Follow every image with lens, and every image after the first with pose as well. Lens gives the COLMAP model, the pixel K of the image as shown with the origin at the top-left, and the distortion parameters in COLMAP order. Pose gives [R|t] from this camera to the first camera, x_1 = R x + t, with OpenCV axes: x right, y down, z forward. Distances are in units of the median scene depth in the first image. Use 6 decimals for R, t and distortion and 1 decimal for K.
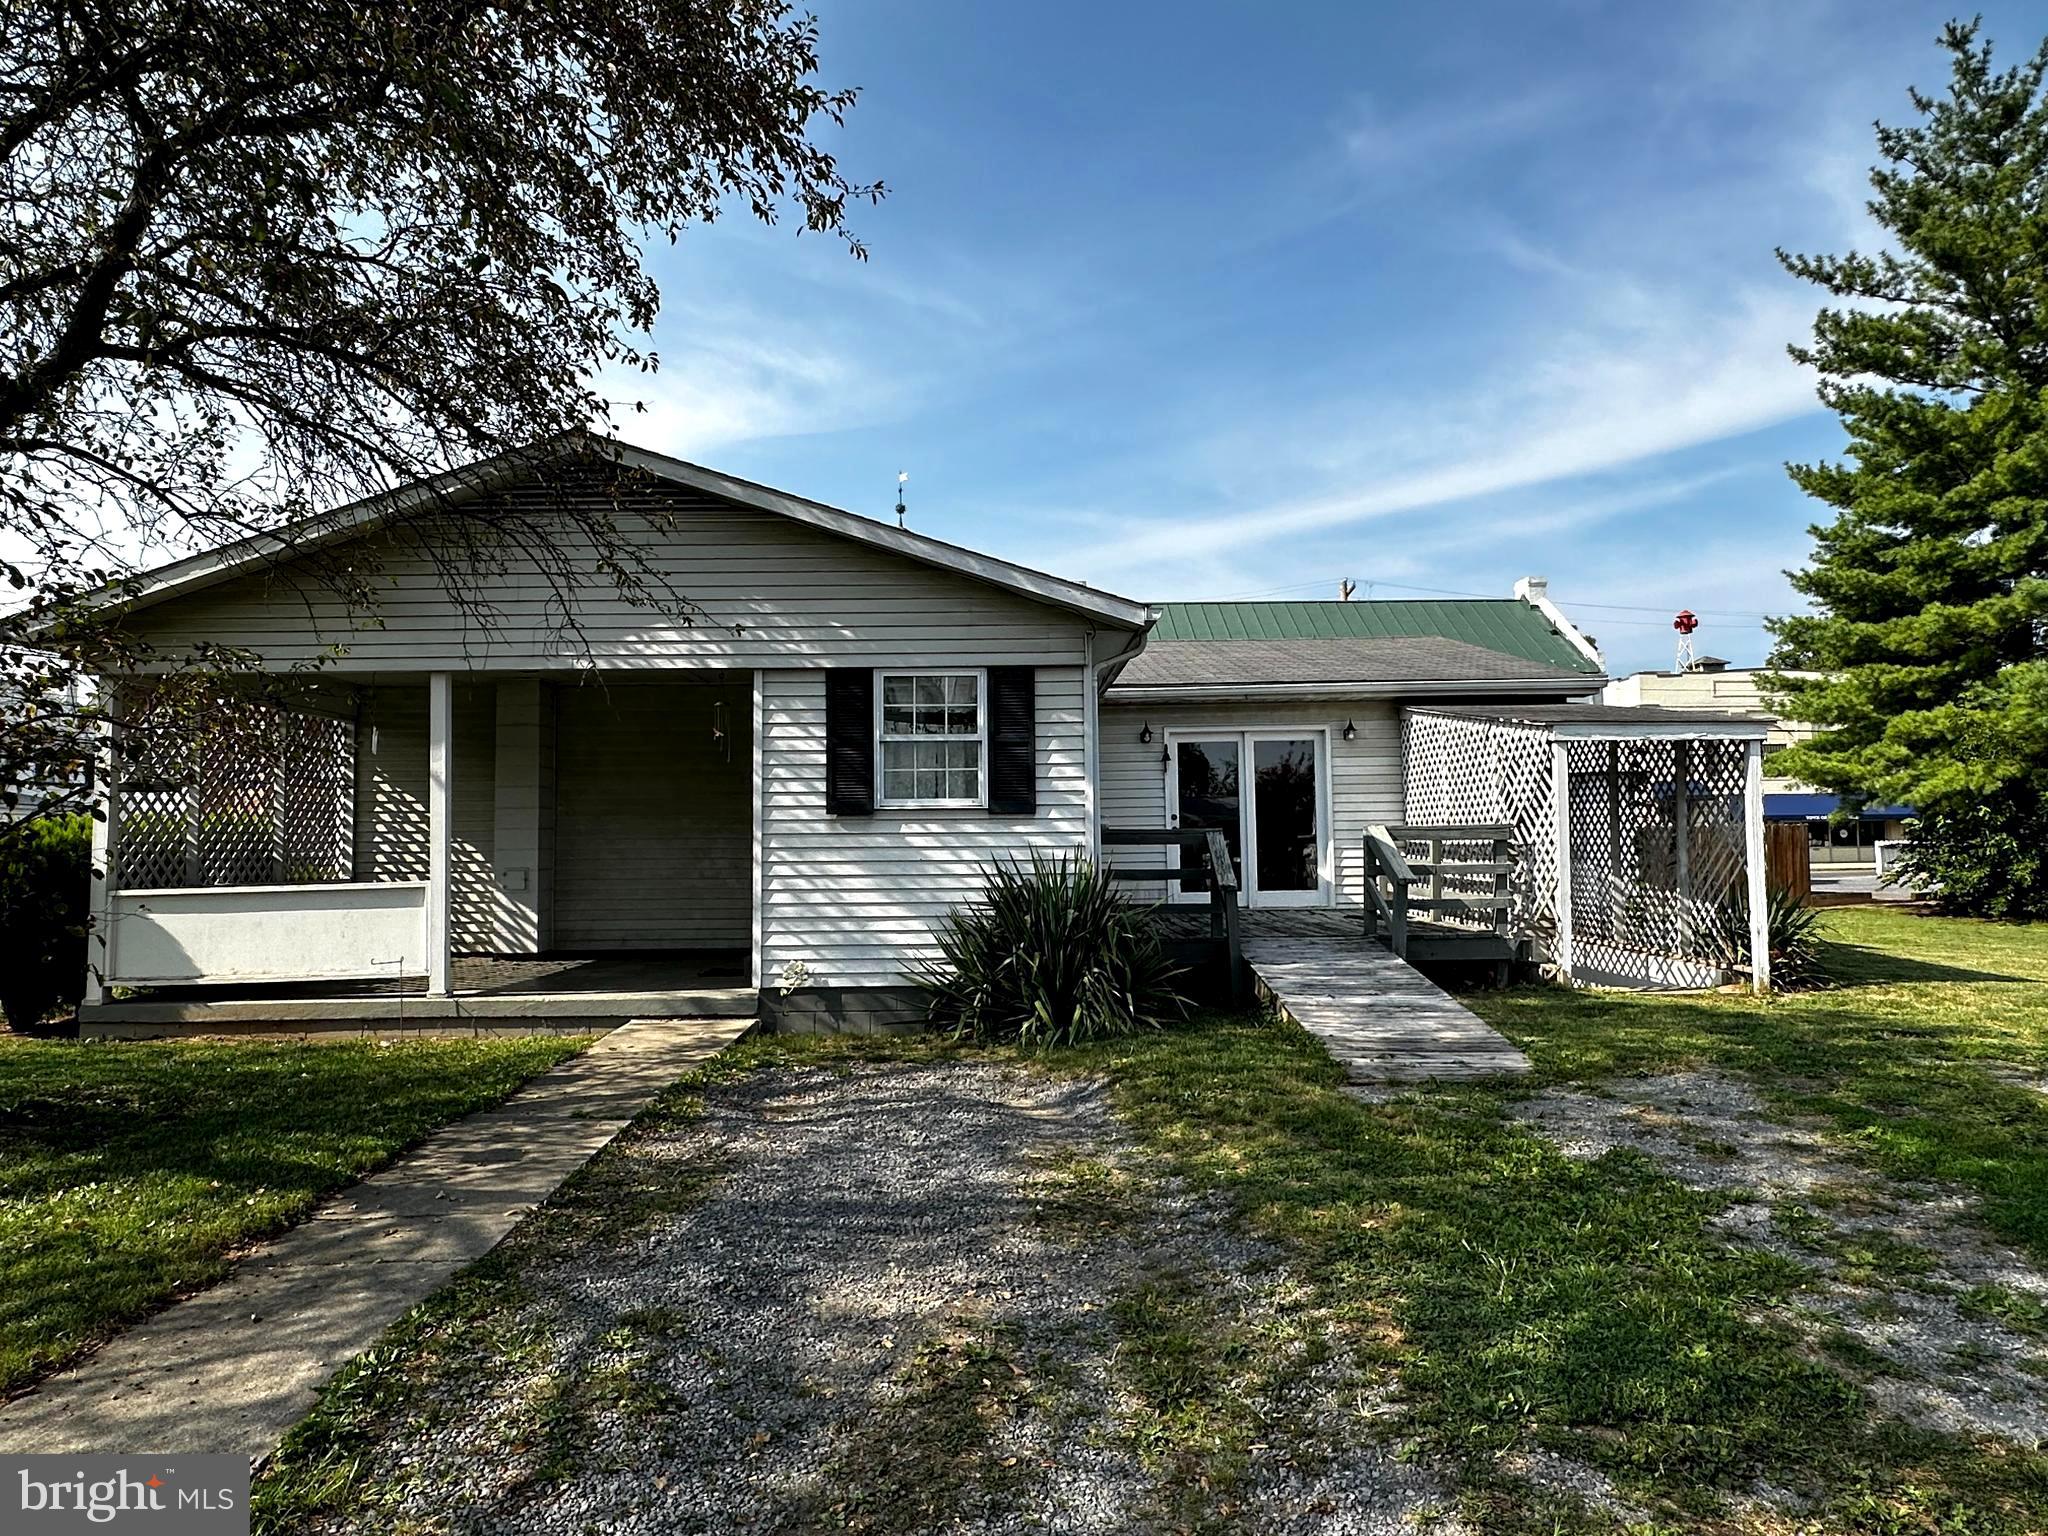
lens RADIAL K [[1380.1, 0, 1018.9], [0, 1380.1, 778.8], [0, 0, 1]] dist [-0.002836, 0.006436]
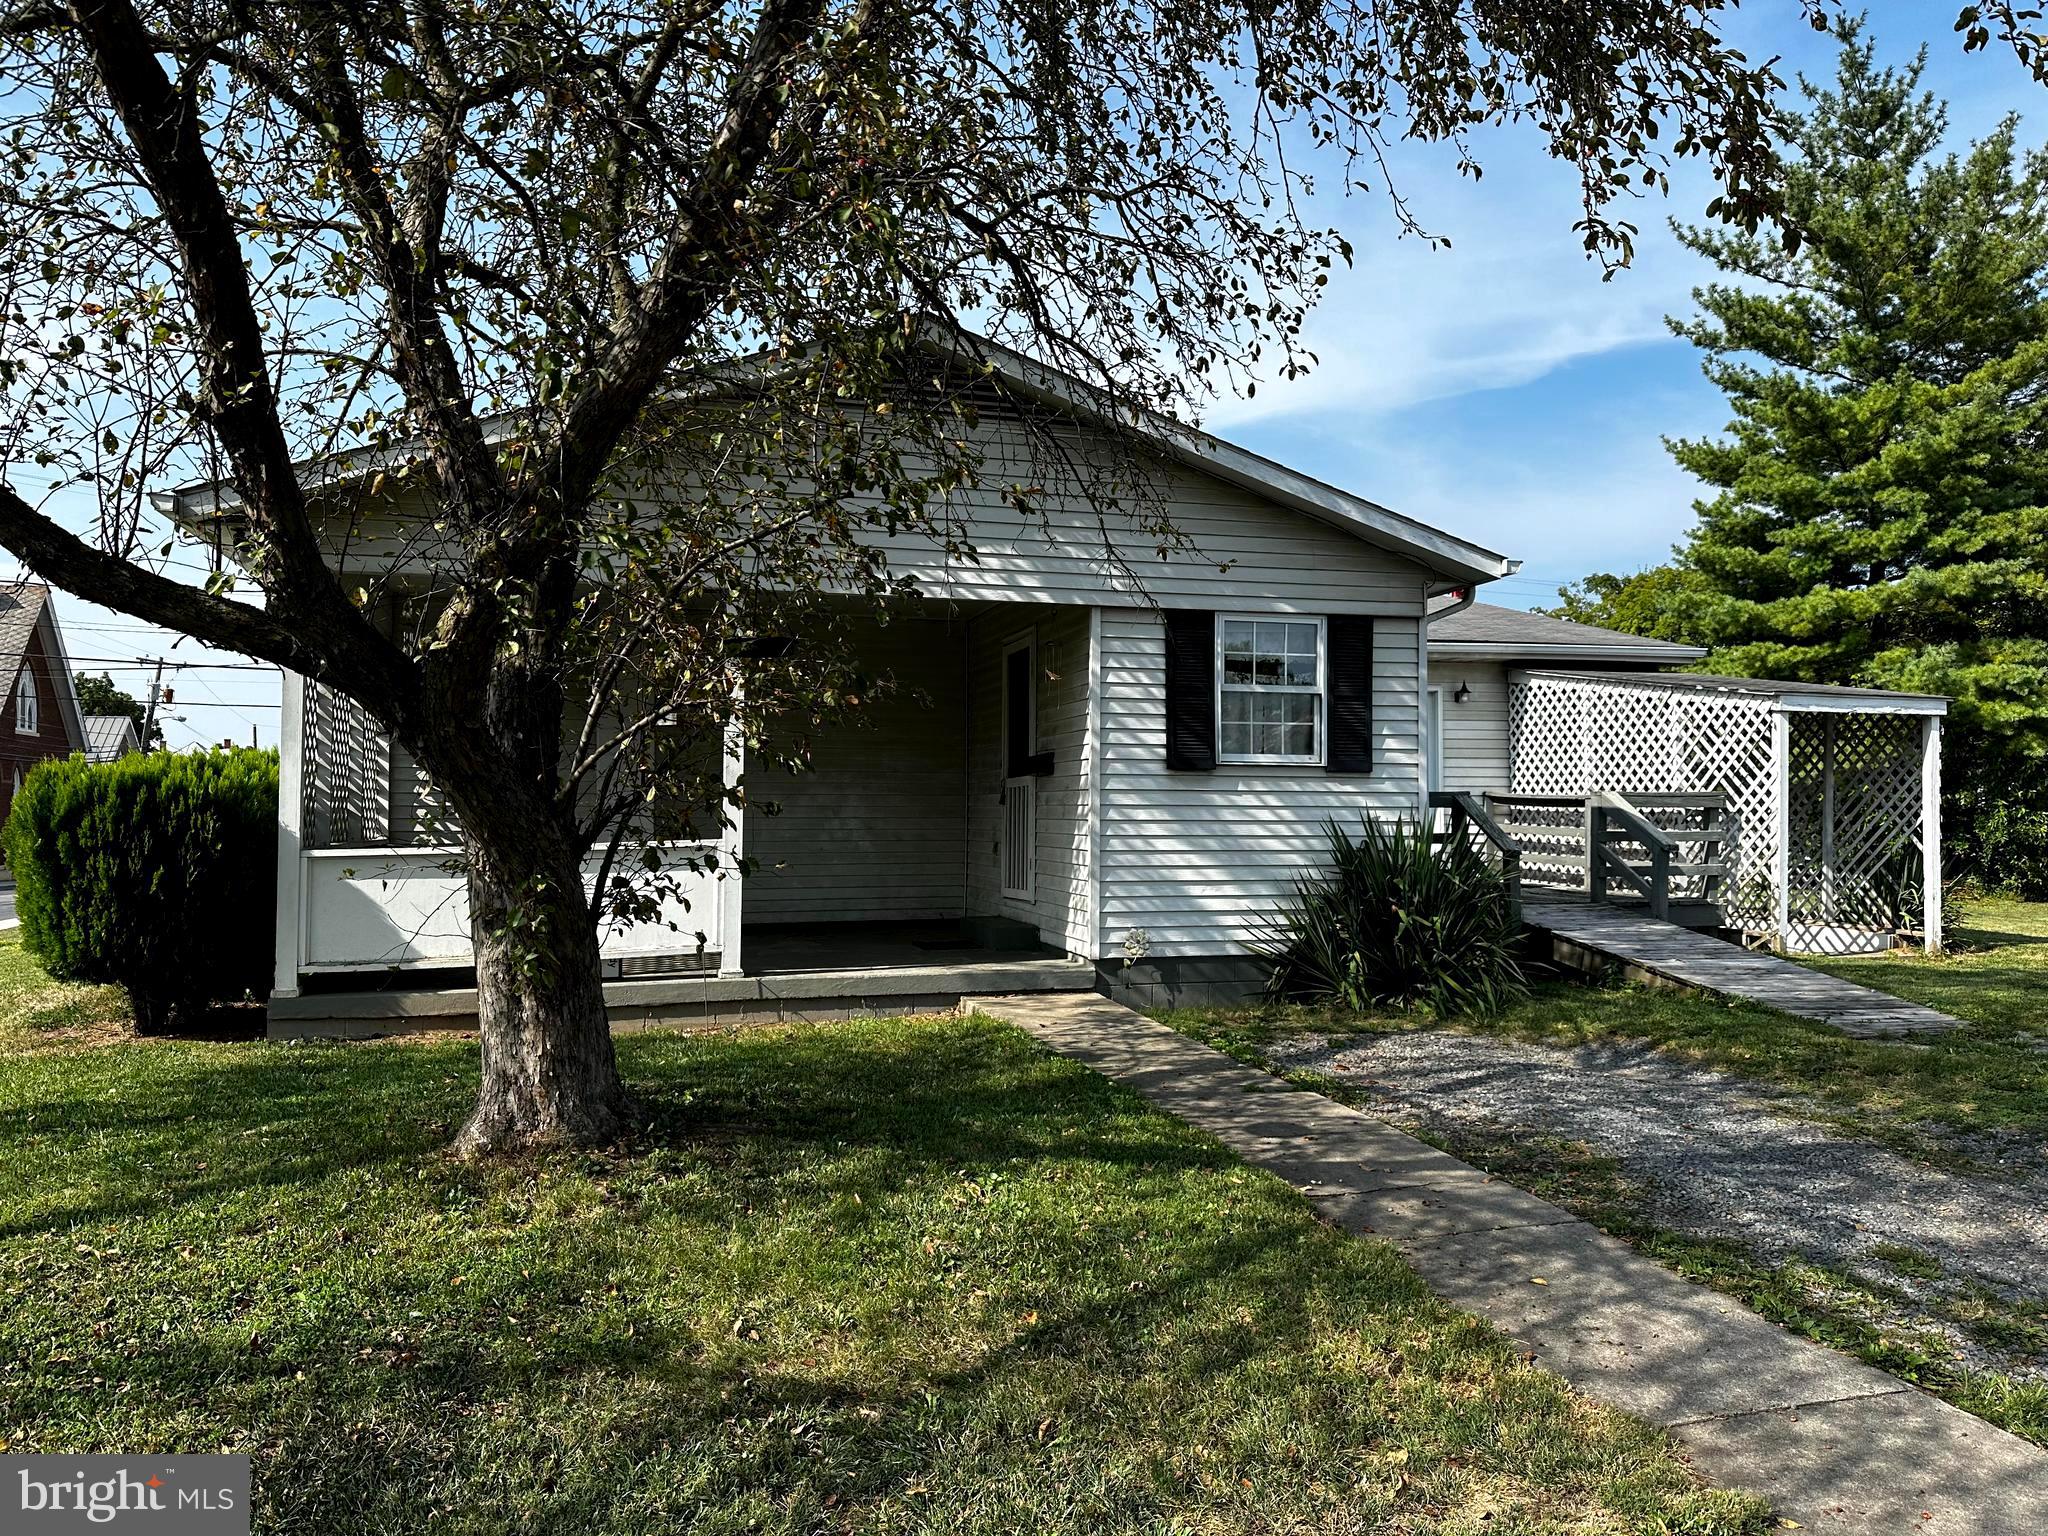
lens RADIAL K [[1618.7, 0, 1015.6], [0, 1618.7, 767.9], [0, 0, 1]] dist [0.024970, -0.010244]
pose [[0.961448, 0.019413, 0.274300, -0.242188], [-0.024207, 0.999607, 0.014104, 0.005610], [-0.273919, -0.020200, 0.961541, -0.000836]]
